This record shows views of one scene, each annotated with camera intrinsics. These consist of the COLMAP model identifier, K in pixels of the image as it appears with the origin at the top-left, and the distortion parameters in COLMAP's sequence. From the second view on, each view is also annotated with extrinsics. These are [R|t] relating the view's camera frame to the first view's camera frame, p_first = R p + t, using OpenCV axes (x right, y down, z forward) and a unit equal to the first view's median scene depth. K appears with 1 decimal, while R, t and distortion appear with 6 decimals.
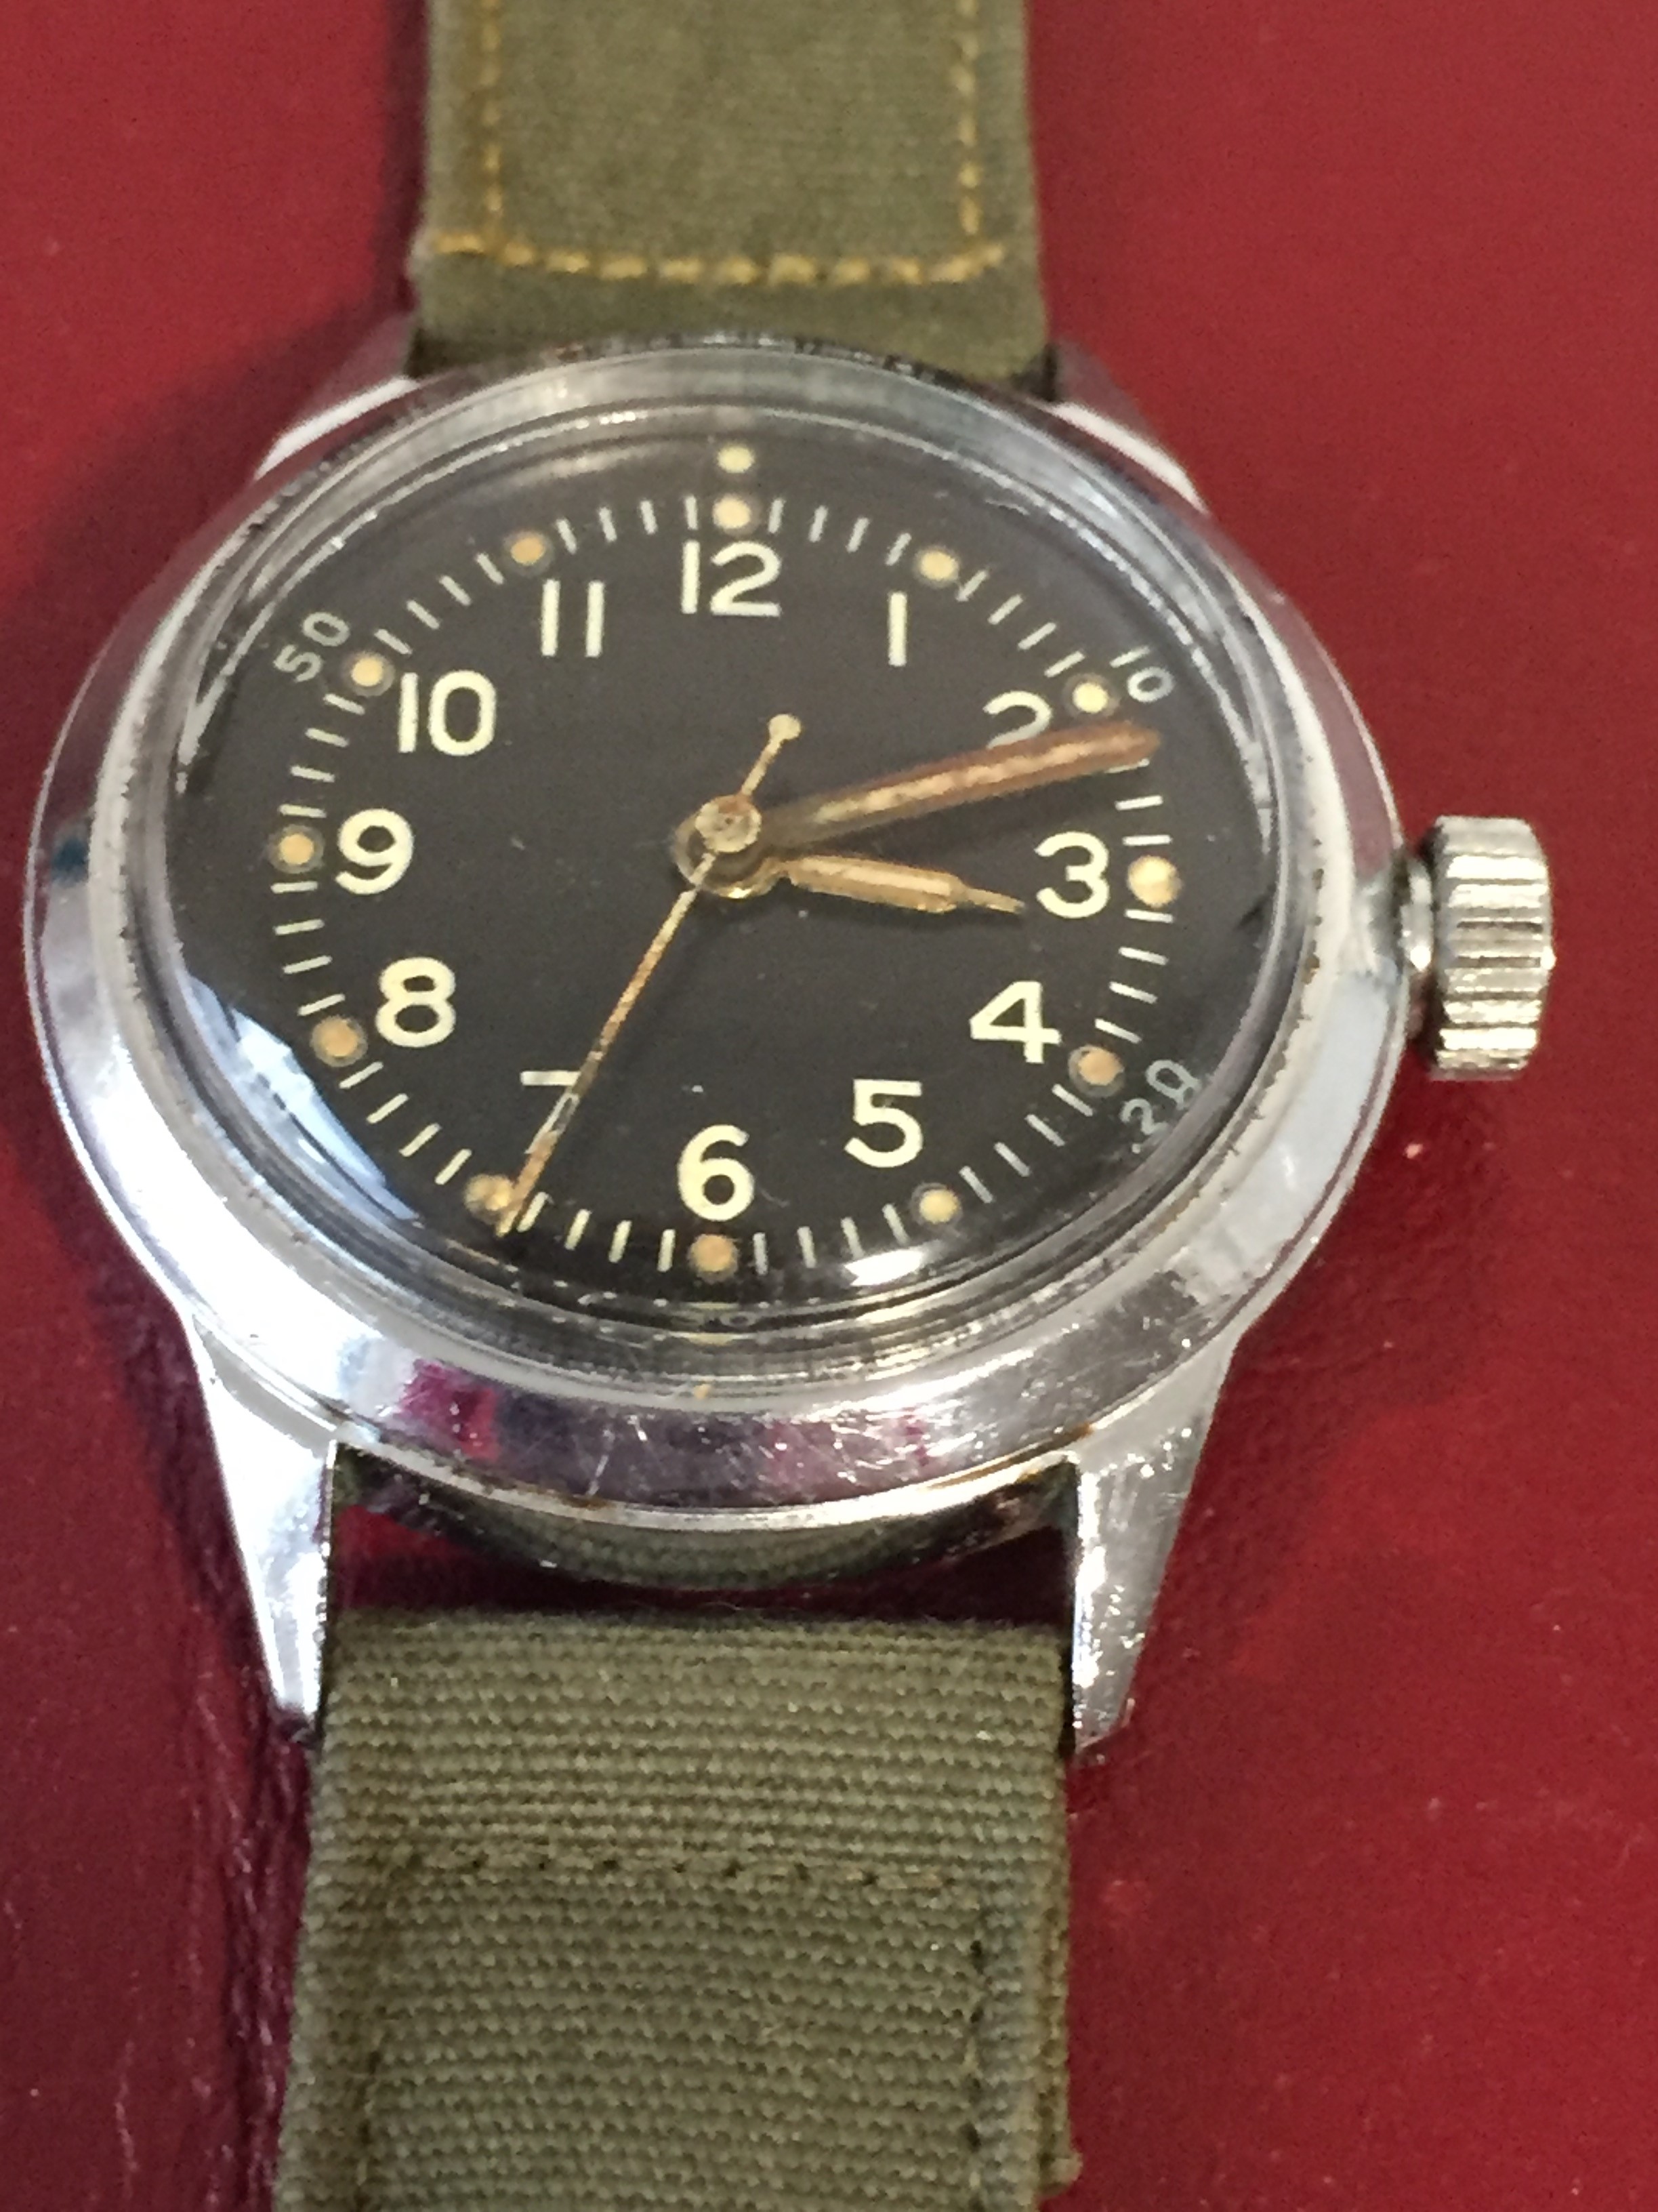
lens RADIAL K [[4332.0, 0, 805.9], [0, 4332.0, 1116.8], [0, 0, 1]] dist [0.058349, 0.000000]
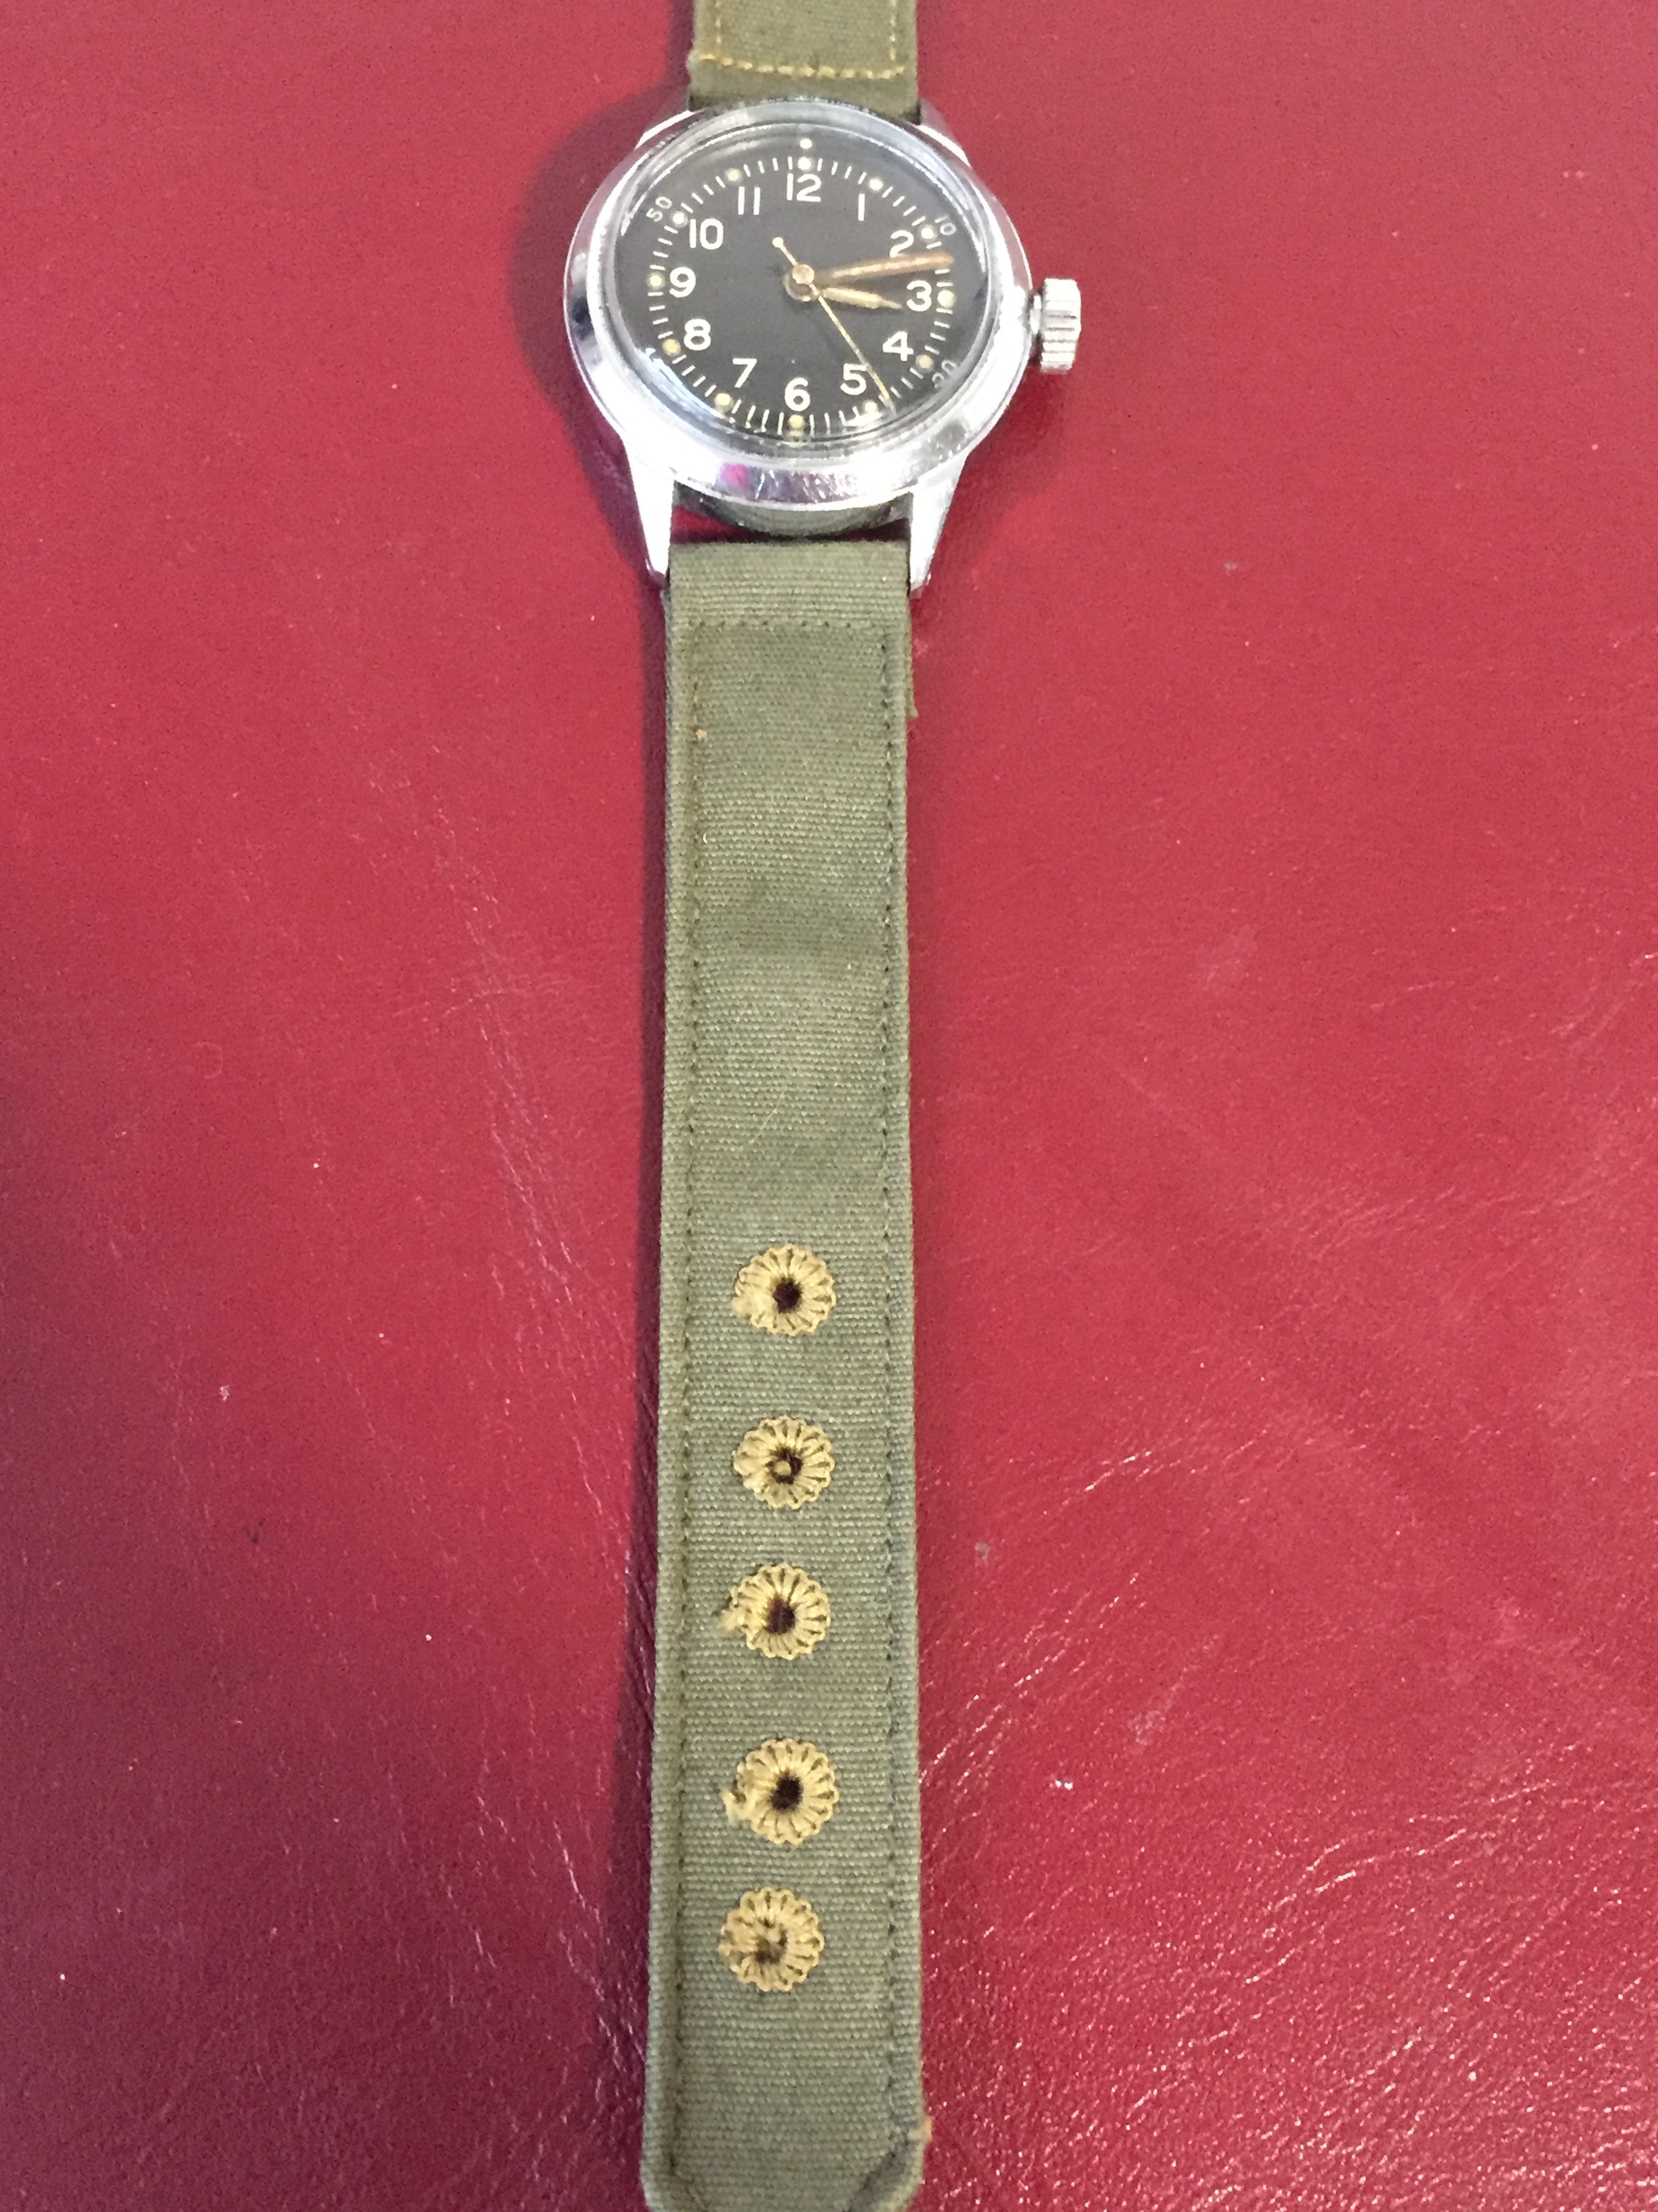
lens RADIAL K [[2421.7, 0, 872.6], [0, 2421.7, 1083.0], [0, 0, 1]] dist [0.059175, 0.000000]
pose [[0.999757, 0.012902, 0.017887, 0.007202], [-0.016279, 0.978869, 0.203839, 0.131300], [-0.014879, -0.204081, 0.978841, -0.734538]]
